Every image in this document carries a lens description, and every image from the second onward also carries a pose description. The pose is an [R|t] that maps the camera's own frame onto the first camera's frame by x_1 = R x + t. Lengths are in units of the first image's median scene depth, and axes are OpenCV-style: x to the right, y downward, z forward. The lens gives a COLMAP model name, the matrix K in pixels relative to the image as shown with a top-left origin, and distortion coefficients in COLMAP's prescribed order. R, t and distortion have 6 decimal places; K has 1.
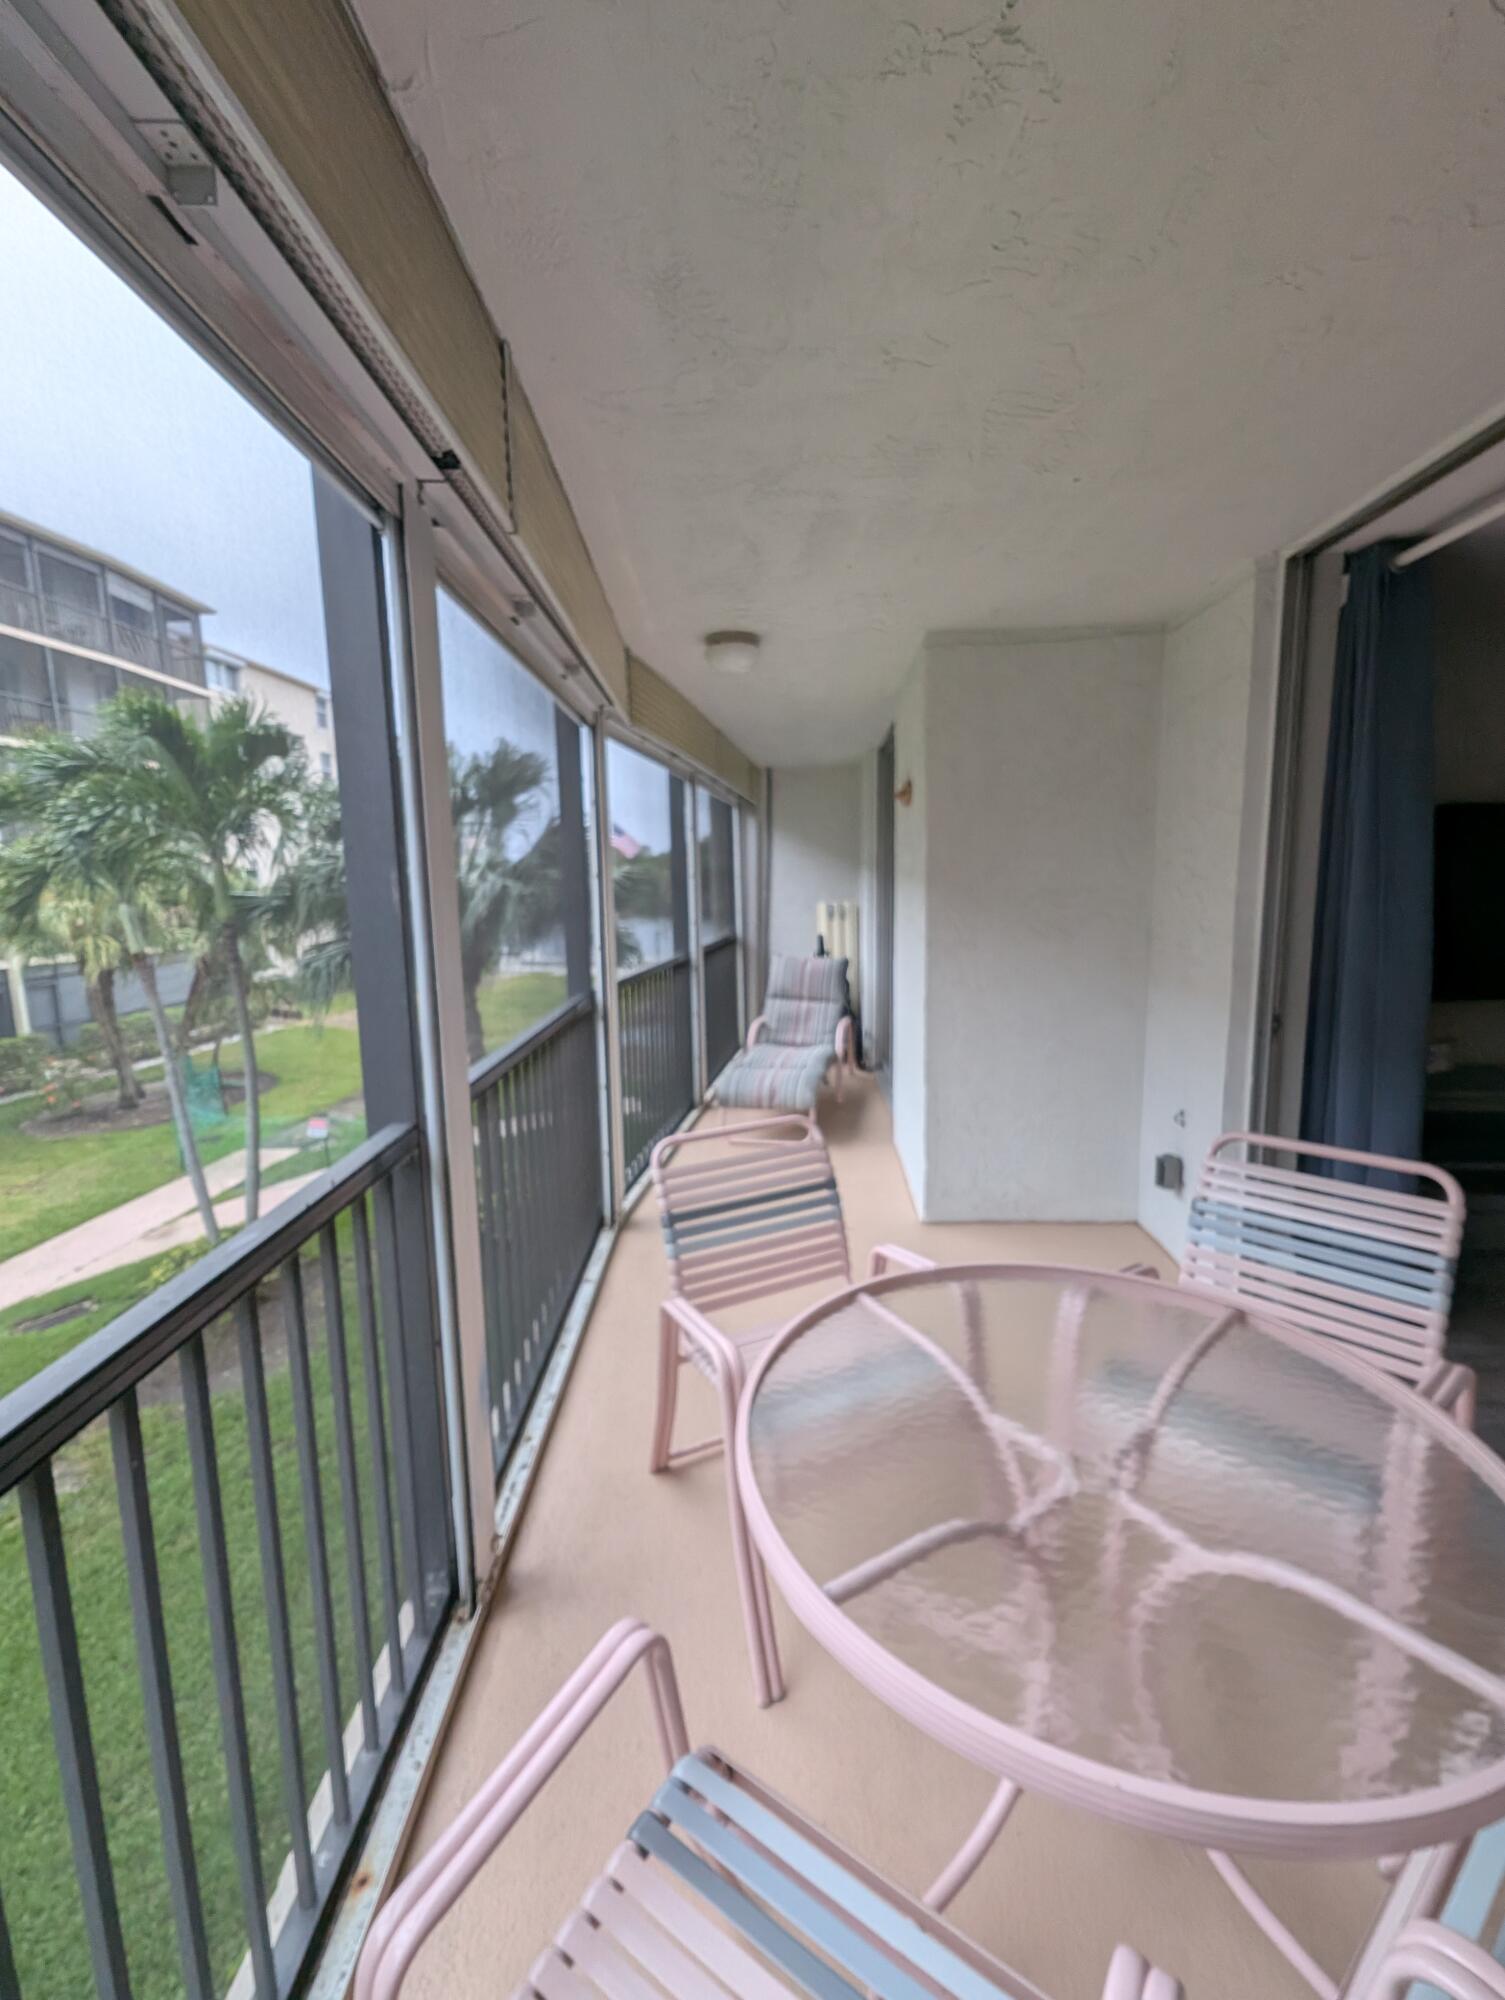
lens RADIAL K [[815.6, 0, 760.4], [0, 815.6, 994.6], [0, 0, 1]] dist [0.001179, 0.000072]
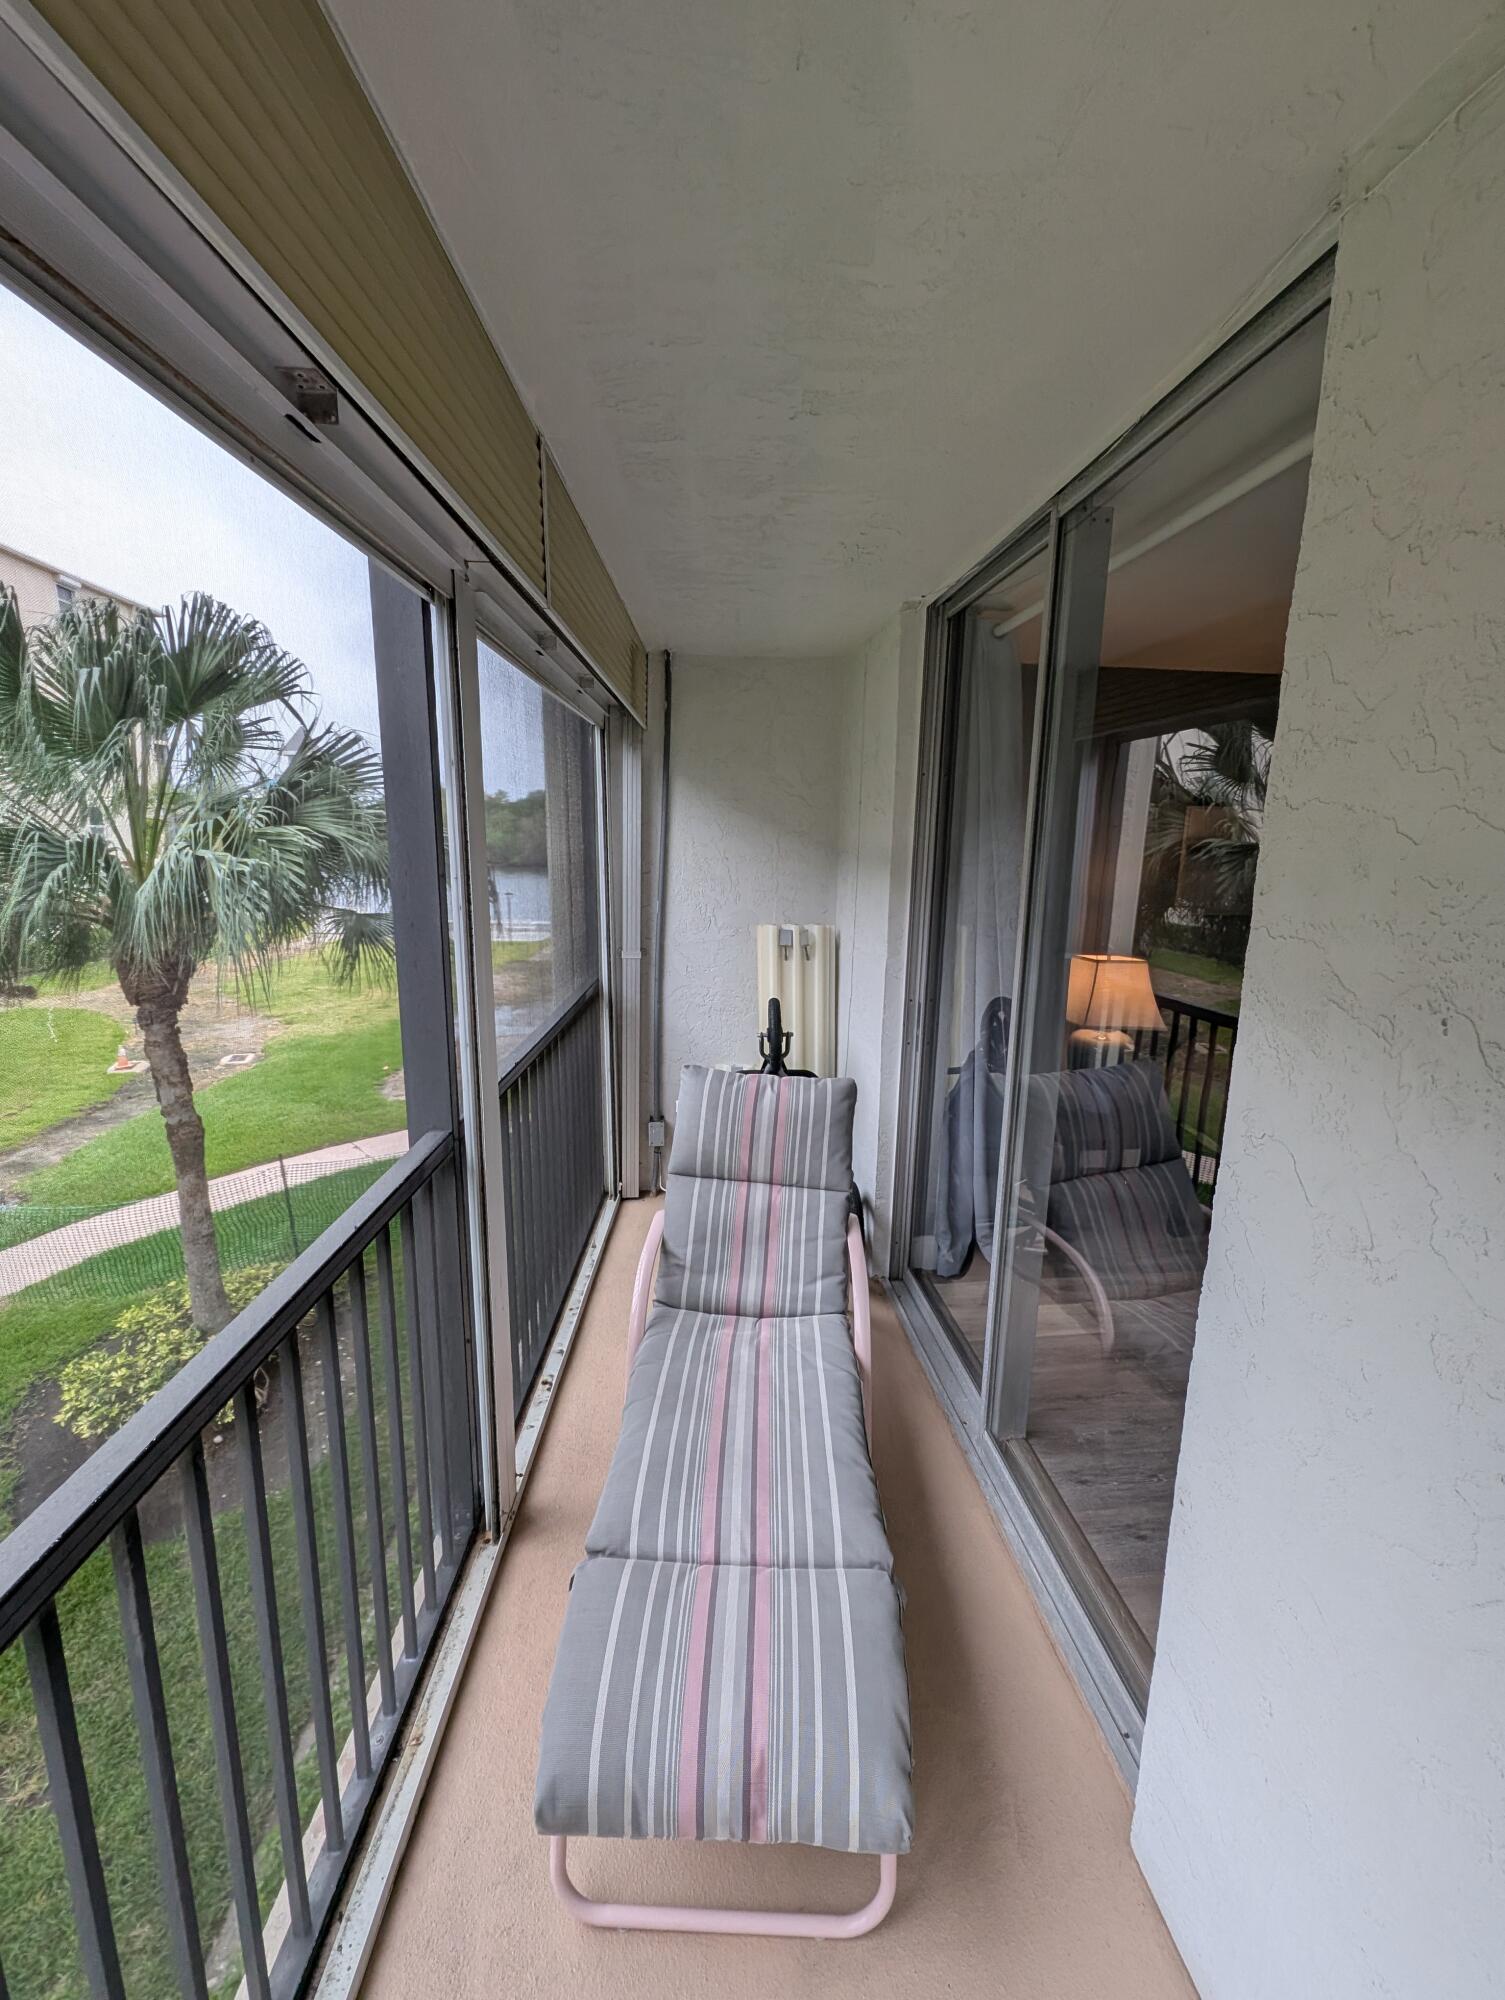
lens RADIAL K [[815.6, 0, 760.4], [0, 815.6, 994.6], [0, 0, 1]] dist [0.001179, 0.000072]
pose [[0.986439, 0.005845, 0.164024, -0.034241], [-0.014574, 0.998538, 0.052061, -0.242511], [-0.163480, -0.053746, 0.985082, 1.228106]]
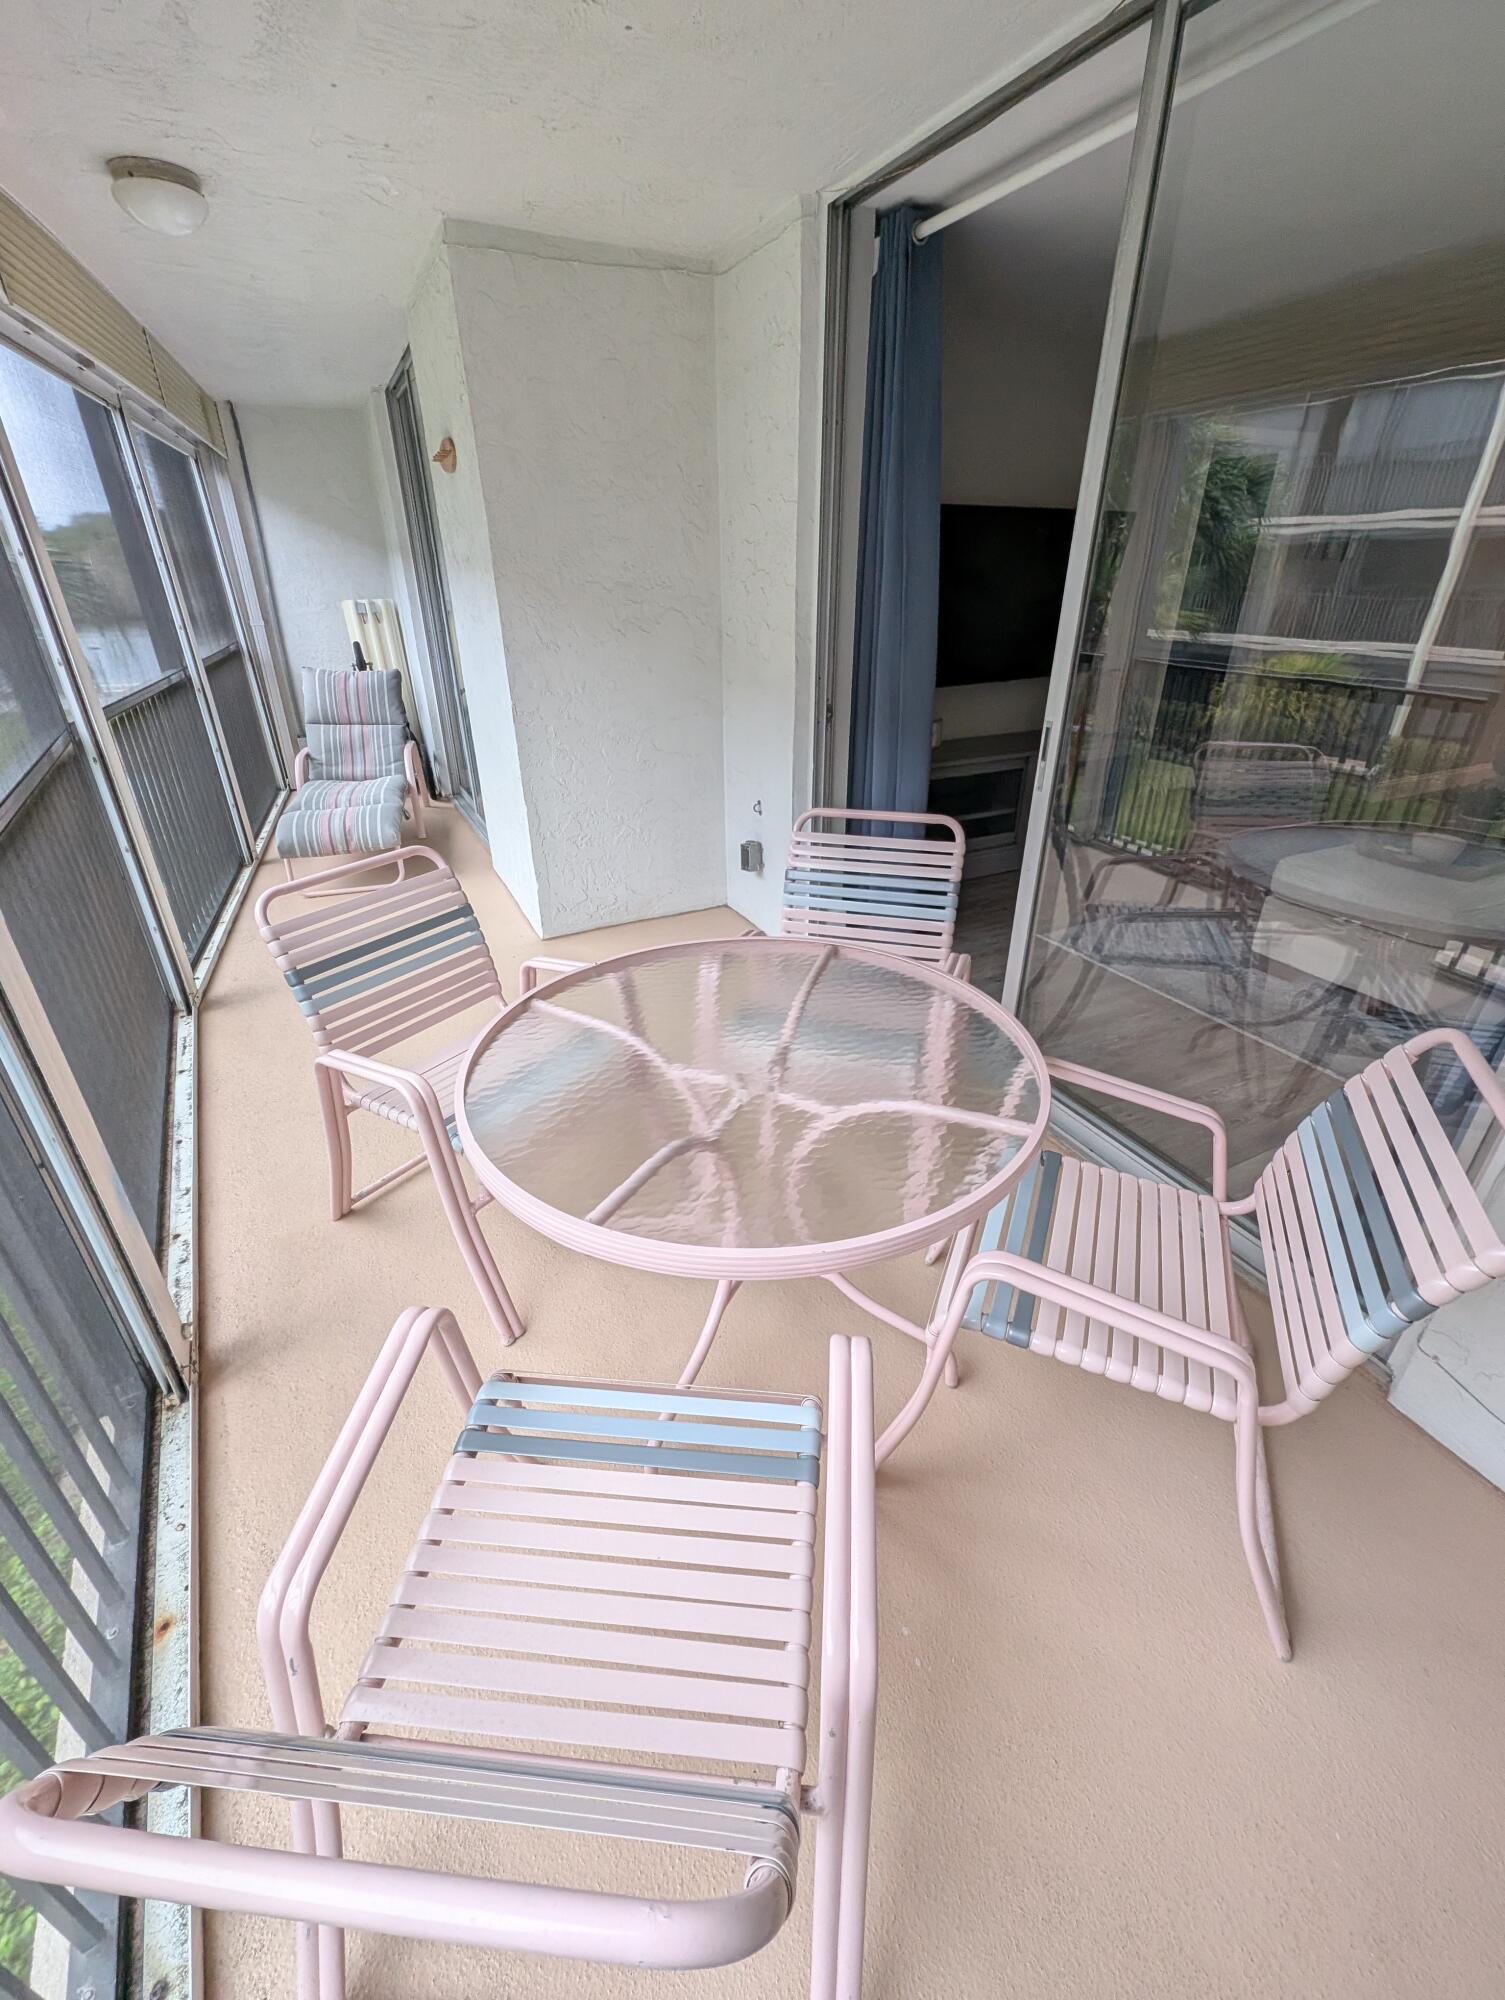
lens RADIAL K [[818.1, 0, 750.0], [0, 818.1, 993.0], [0, 0, 1]] dist [0.001403, -0.000590]
pose [[0.868847, -0.212212, 0.447293, -0.065063], [0.055583, 0.939575, 0.337800, 0.010477], [-0.491951, -0.268635, 0.828142, -0.005448]]
